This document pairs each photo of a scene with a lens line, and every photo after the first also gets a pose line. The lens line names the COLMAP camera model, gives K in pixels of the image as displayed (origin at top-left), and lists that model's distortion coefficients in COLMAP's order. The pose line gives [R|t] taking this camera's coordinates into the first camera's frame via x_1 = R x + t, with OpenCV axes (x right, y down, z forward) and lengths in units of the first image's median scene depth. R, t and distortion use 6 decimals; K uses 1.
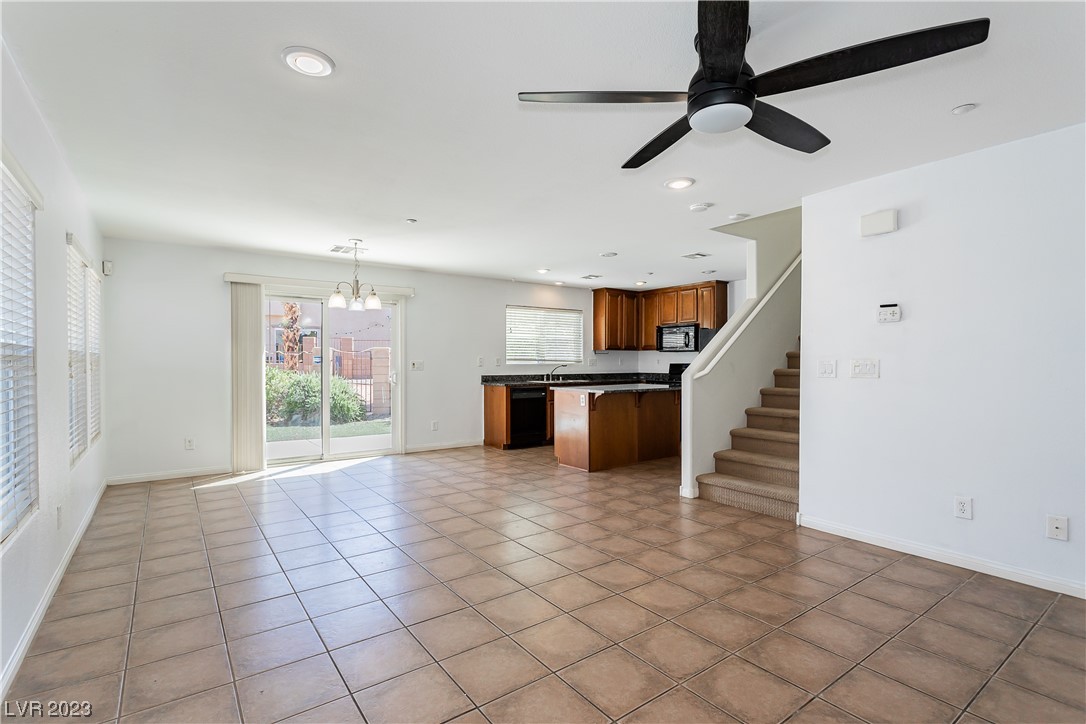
lens RADIAL K [[522.5, 0, 536.2], [0, 522.5, 365.5], [0, 0, 1]] dist [0.000173, 0.002454]
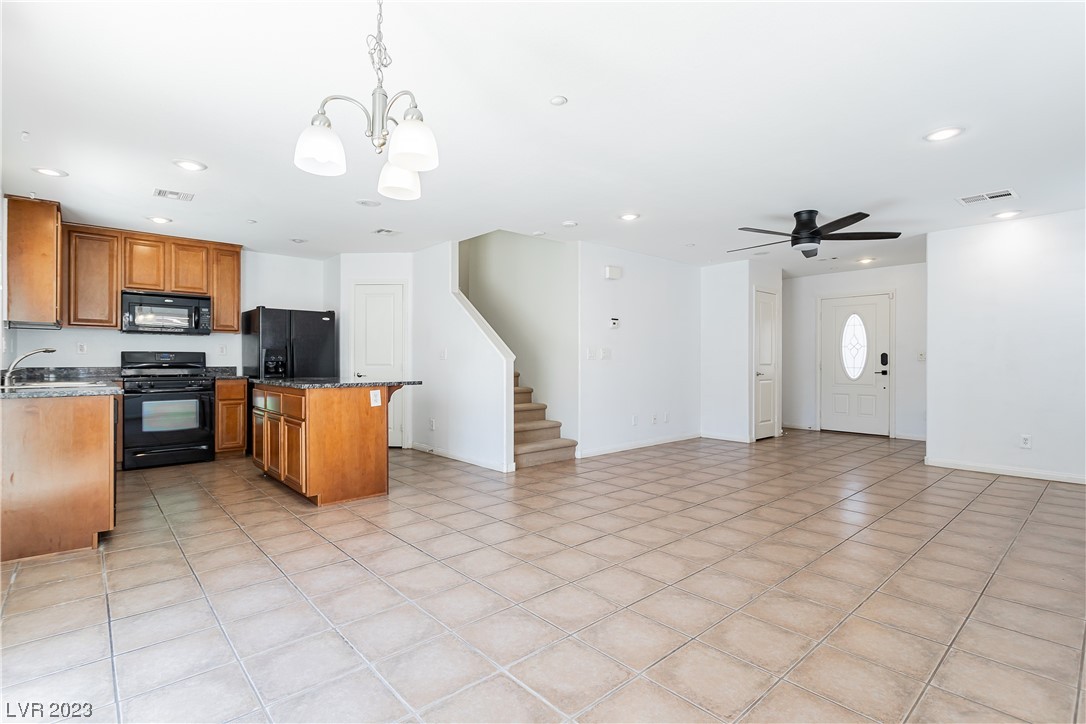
lens RADIAL K [[522.5, 0, 553.7], [0, 522.5, 359.7], [0, 0, 1]] dist [0.000173, 0.002454]
pose [[-0.119576, 0.000295, 0.992825, -0.646564], [0.006826, 0.999977, 0.000525, 0.014016], [-0.992802, 0.006840, -0.119575, 0.830209]]
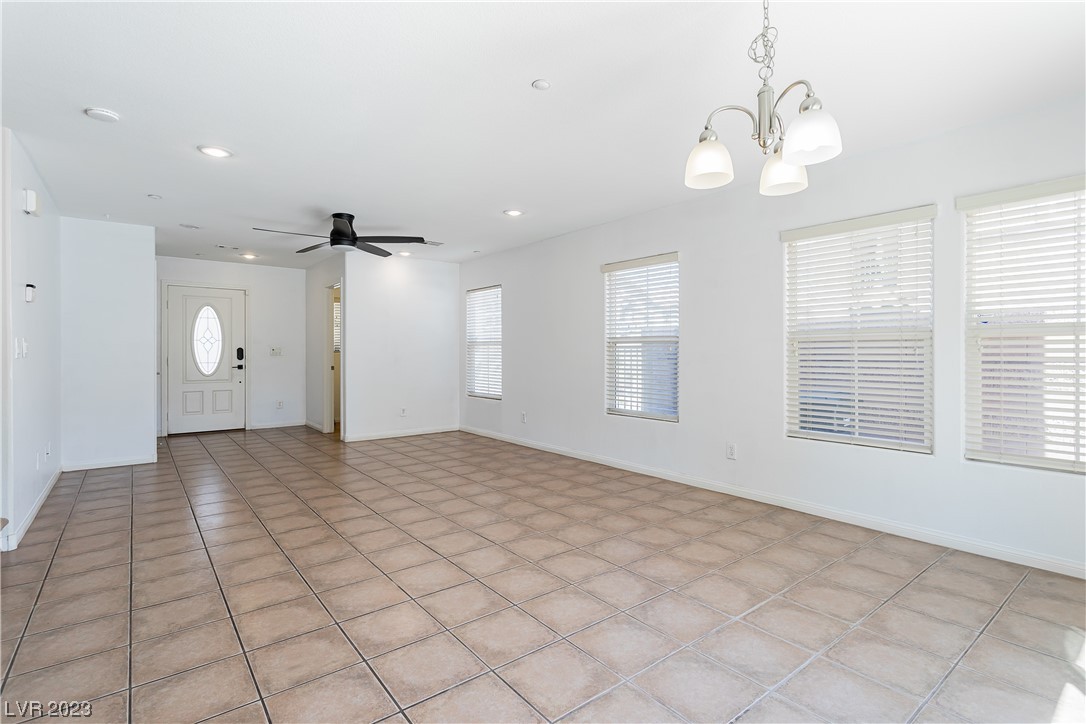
lens RADIAL K [[522.5, 0, 542.2], [0, 522.5, 348.6], [0, 0, 1]] dist [0.000173, 0.002454]
pose [[-0.998742, -0.000015, -0.050152, -0.162288], [-0.000176, 0.999995, 0.003205, 0.002632], [0.050152, 0.003209, -0.998736, 1.202106]]
